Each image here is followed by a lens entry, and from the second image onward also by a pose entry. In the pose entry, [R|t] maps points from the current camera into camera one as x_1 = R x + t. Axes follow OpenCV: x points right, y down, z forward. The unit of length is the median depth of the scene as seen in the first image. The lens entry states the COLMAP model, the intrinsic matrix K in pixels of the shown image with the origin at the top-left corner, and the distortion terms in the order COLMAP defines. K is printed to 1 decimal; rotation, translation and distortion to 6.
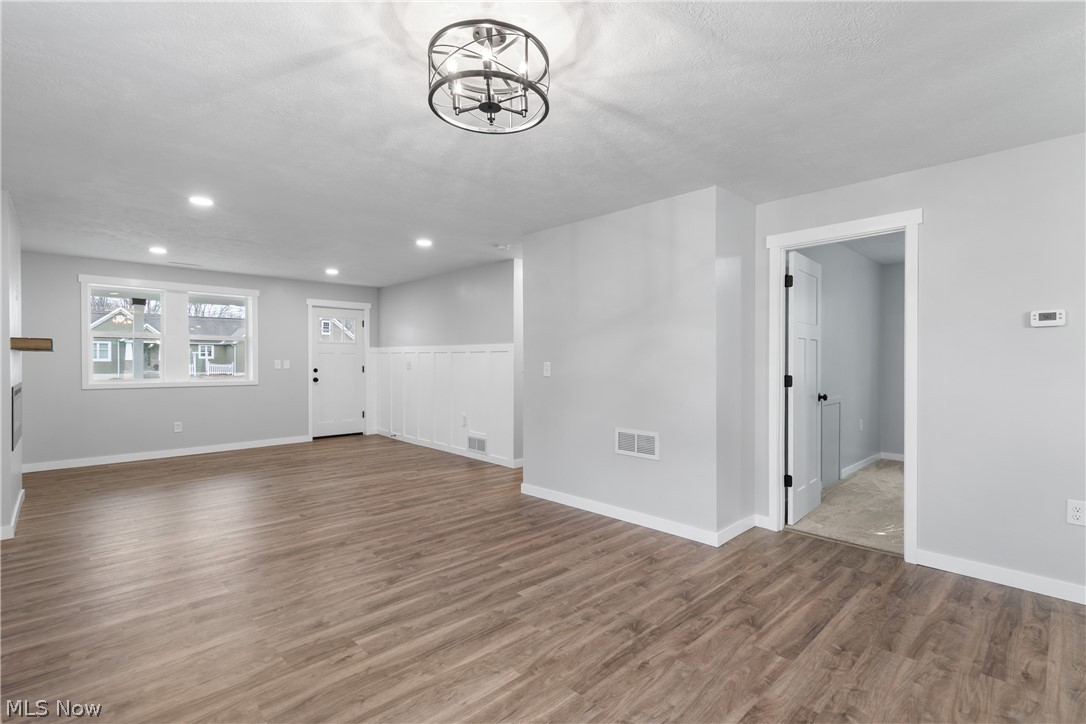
lens RADIAL K [[522.5, 0, 575.3], [0, 522.5, 365.0], [0, 0, 1]] dist [0.000019, 0.000132]
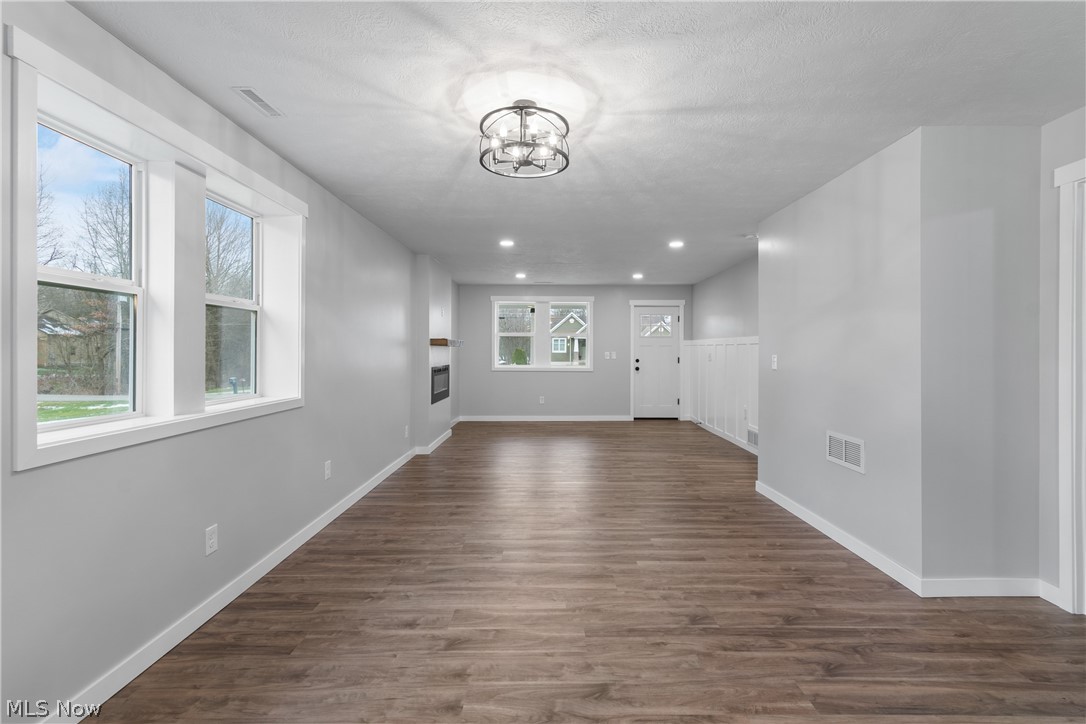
lens RADIAL K [[527.9, 0, 538.5], [0, 527.9, 352.2], [0, 0, 1]] dist [0.003303, -0.000801]
pose [[0.687116, 0.001798, -0.726546, 0.437539], [-0.008268, 0.999952, -0.005345, -0.001256], [0.726501, 0.009680, 0.687097, 0.054145]]
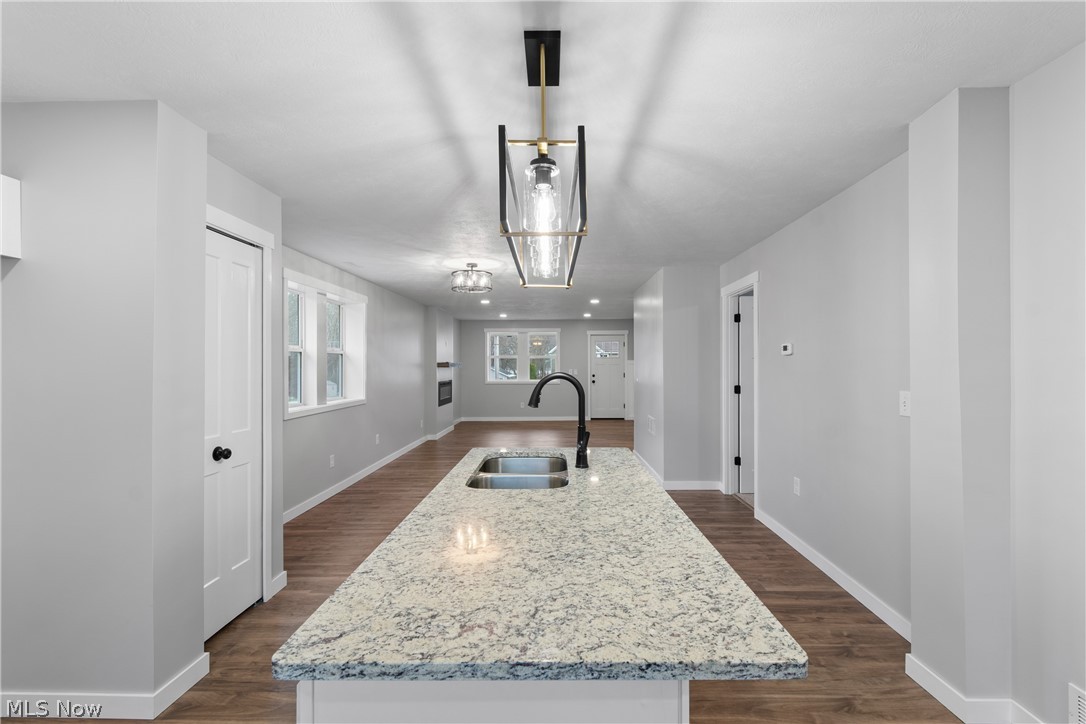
lens RADIAL K [[527.9, 0, 551.0], [0, 527.9, 363.2], [0, 0, 1]] dist [0.003303, -0.000801]
pose [[0.679894, -0.004659, -0.733296, 1.210201], [-0.001724, 0.999967, -0.007952, -0.029946], [0.733308, 0.006671, 0.679864, -0.364052]]
